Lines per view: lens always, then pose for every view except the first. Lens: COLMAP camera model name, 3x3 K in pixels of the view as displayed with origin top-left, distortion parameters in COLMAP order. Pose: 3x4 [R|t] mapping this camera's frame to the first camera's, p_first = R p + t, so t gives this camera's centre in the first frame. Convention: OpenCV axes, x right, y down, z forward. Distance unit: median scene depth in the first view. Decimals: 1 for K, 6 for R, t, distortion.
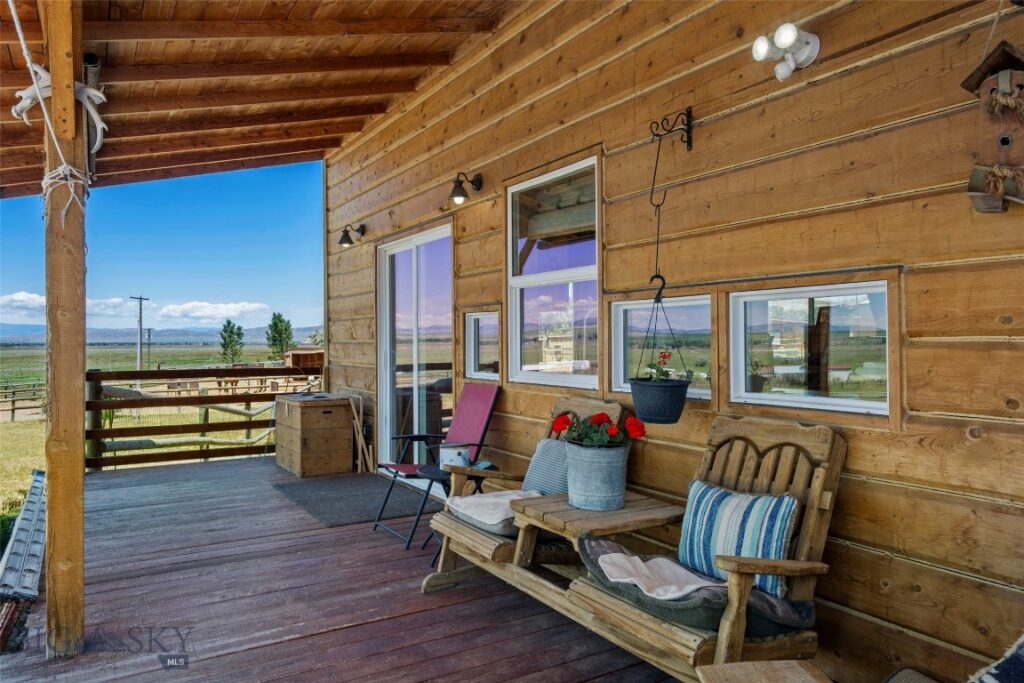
lens RADIAL K [[695.9, 0, 514.2], [0, 695.9, 338.1], [0, 0, 1]] dist [0.003452, 0.007290]
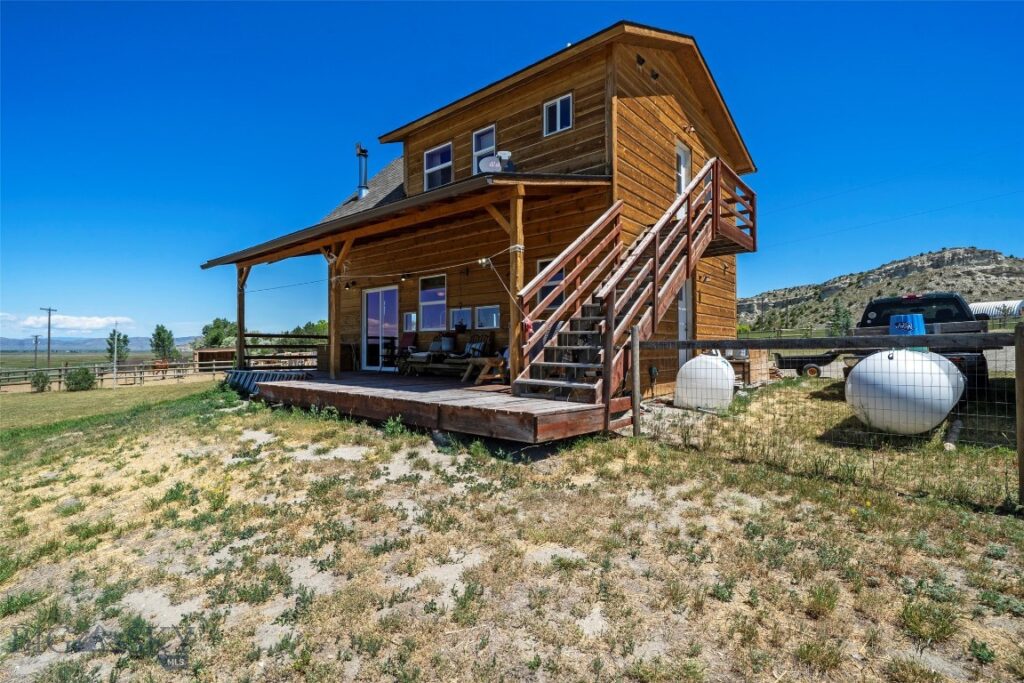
lens RADIAL K [[469.9, 0, 512.8], [0, 469.9, 340.2], [0, 0, 1]] dist [-0.002827, 0.001618]
pose [[0.950661, 0.011219, 0.310029, -0.351186], [-0.006639, 0.999853, -0.015825, 0.167047], [-0.310161, 0.012986, 0.950595, -1.696294]]
